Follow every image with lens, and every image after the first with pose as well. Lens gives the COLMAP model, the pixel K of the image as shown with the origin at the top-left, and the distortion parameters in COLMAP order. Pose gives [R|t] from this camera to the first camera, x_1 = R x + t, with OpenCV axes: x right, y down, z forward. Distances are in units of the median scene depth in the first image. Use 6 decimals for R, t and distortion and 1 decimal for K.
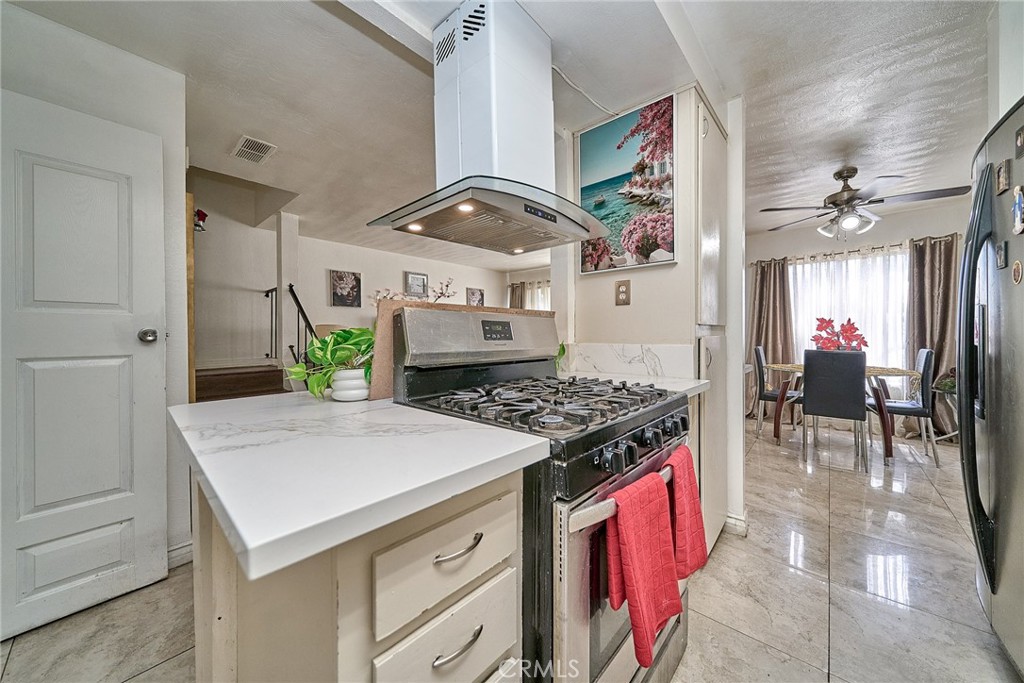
lens RADIAL K [[361.5, 0, 531.2], [0, 361.5, 335.2], [0, 0, 1]] dist [0.006591, -0.000012]
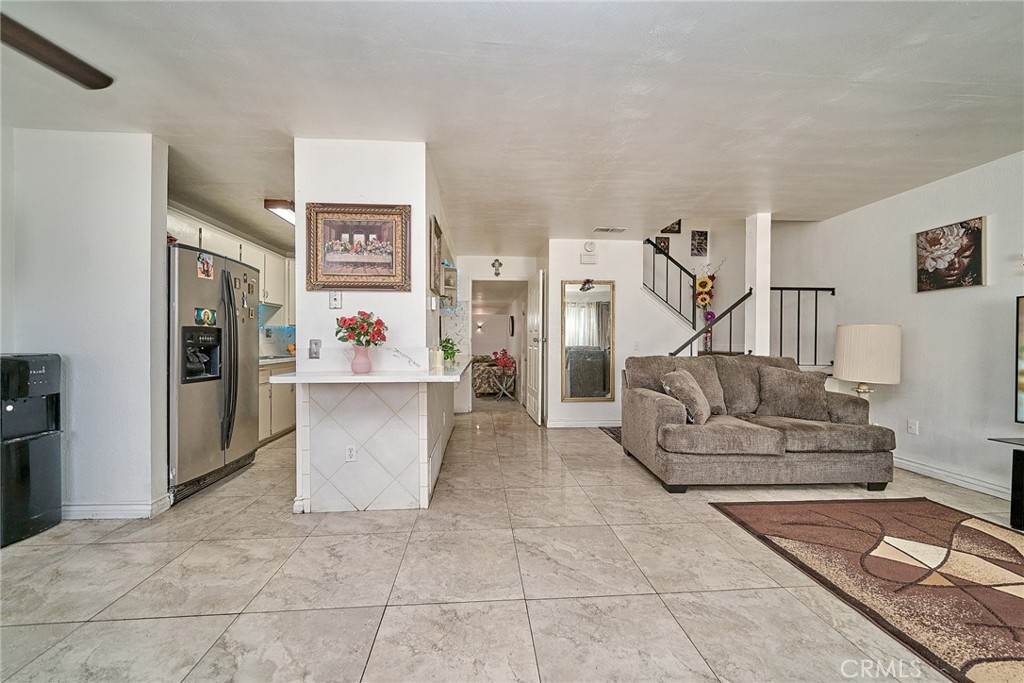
lens RADIAL K [[358.0, 0, 498.2], [0, 358.0, 342.2], [0, 0, 1]] dist [-0.002437, -0.000346]
pose [[-0.731085, 0.006510, -0.682256, 0.418040], [0.000295, 0.999957, 0.009226, -0.003269], [0.682287, 0.006543, -0.731055, 1.072903]]
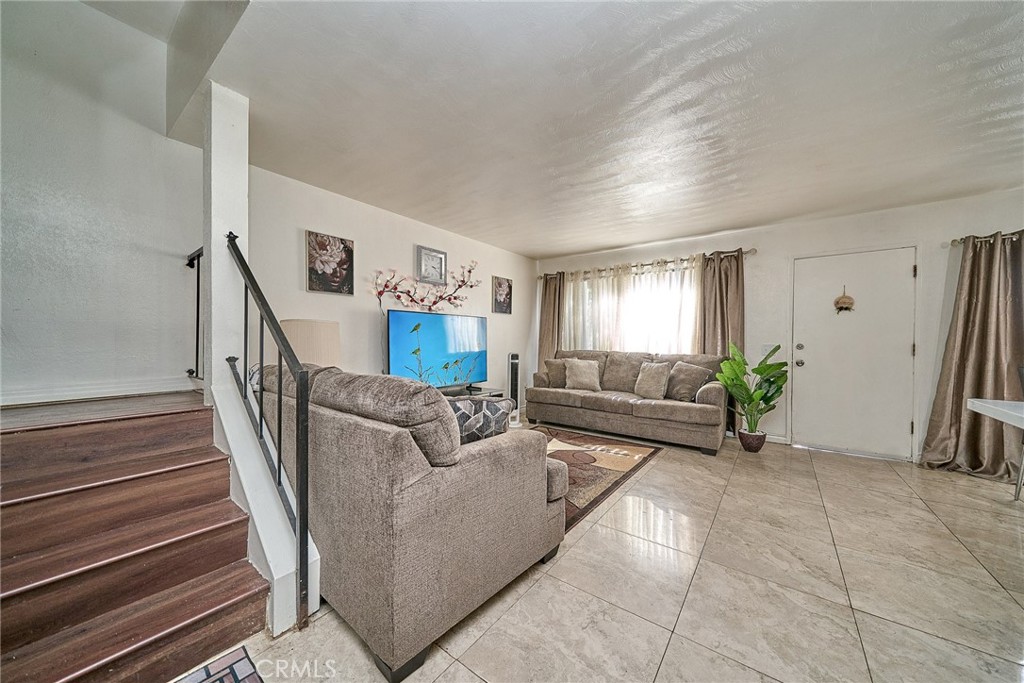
lens RADIAL K [[355.1, 0, 517.6], [0, 355.1, 347.2], [0, 0, 1]] dist [-0.006923, -0.000124]
pose [[0.997817, 0.015008, 0.064316, -0.263201], [-0.016000, 0.999761, 0.014923, 0.000575], [-0.064077, -0.015920, 0.997818, 0.428434]]
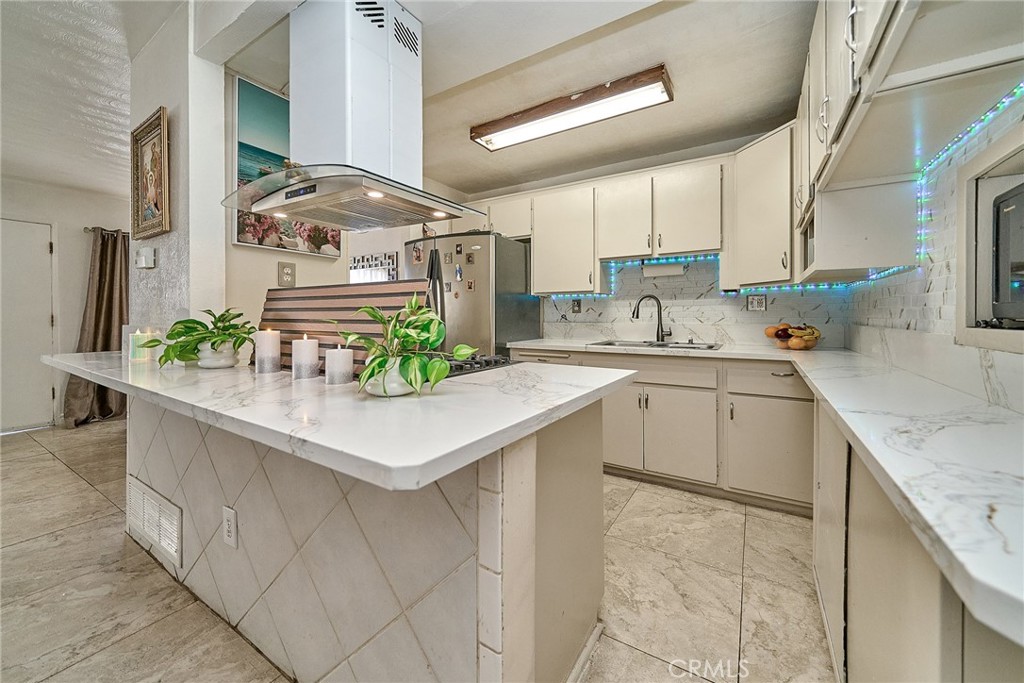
lens RADIAL K [[375.9, 0, 525.0], [0, 375.9, 316.8], [0, 0, 1]] dist [-0.000267, -0.000019]
pose [[-0.160734, 0.007165, 0.986972, -0.380314], [0.003863, 0.999971, -0.006630, 0.004469], [-0.986990, 0.002747, -0.160757, 0.220122]]
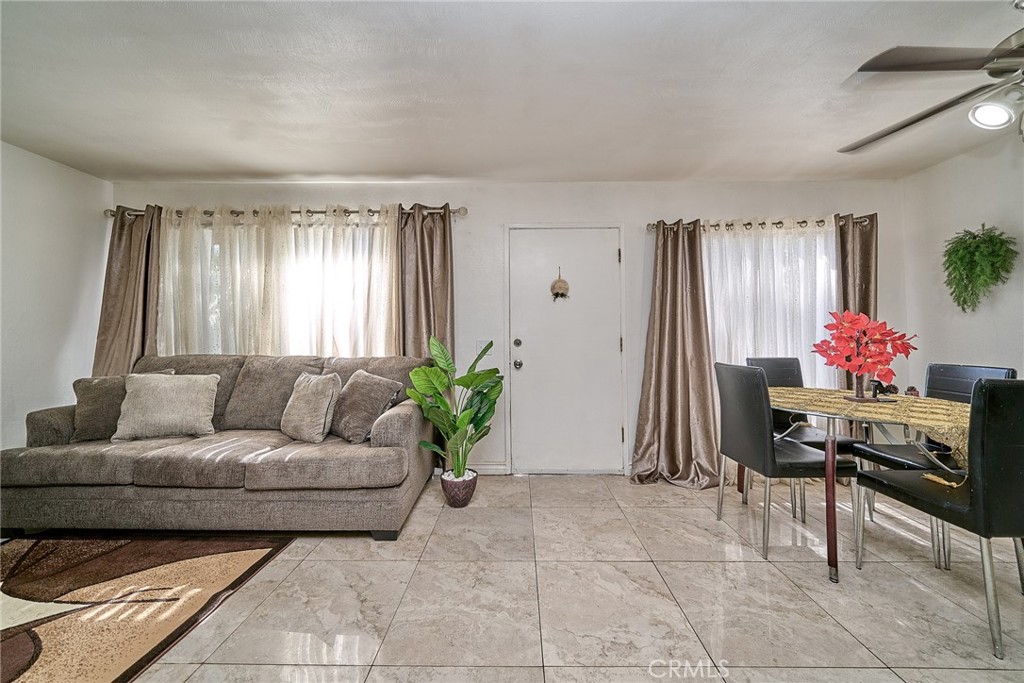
lens RADIAL K [[359.6, 0, 513.5], [0, 359.6, 330.7], [0, 0, 1]] dist [-0.001207, -0.000199]
pose [[0.771970, 0.020204, 0.635337, 0.053159], [-0.002403, 0.999580, -0.028867, -0.001761], [-0.635654, 0.020758, 0.771695, 0.738379]]
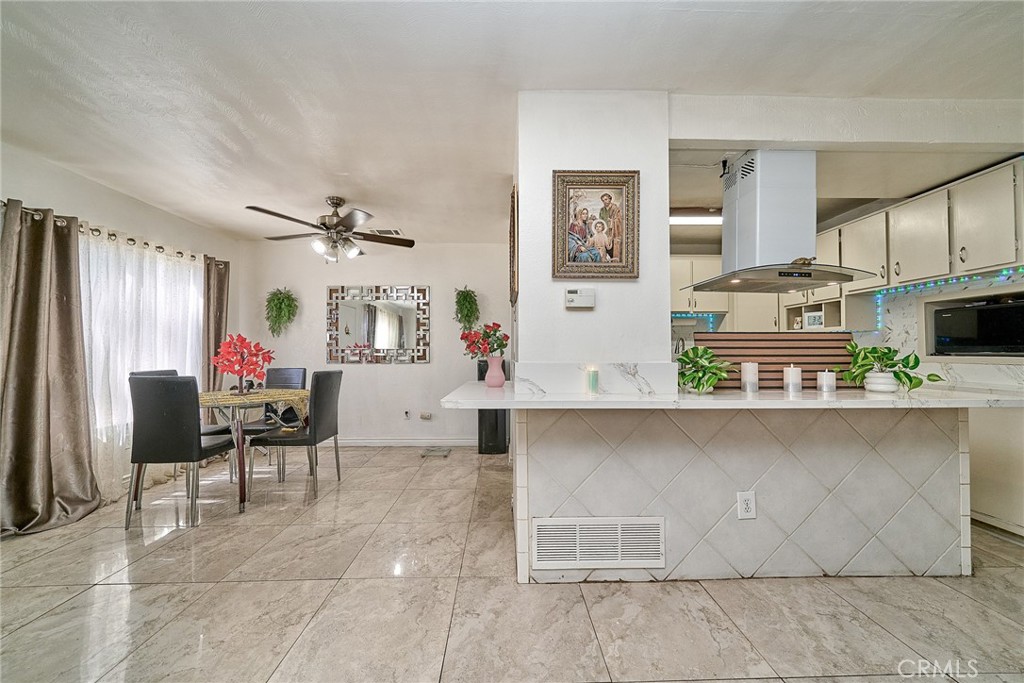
lens RADIAL K [[354.5, 0, 515.0], [0, 354.5, 345.9], [0, 0, 1]] dist [-0.000542, -0.000190]
pose [[-0.669567, 0.019757, 0.742489, -0.160391], [0.008457, 0.999784, -0.018977, -0.002152], [-0.742704, -0.006427, -0.669589, 0.878074]]
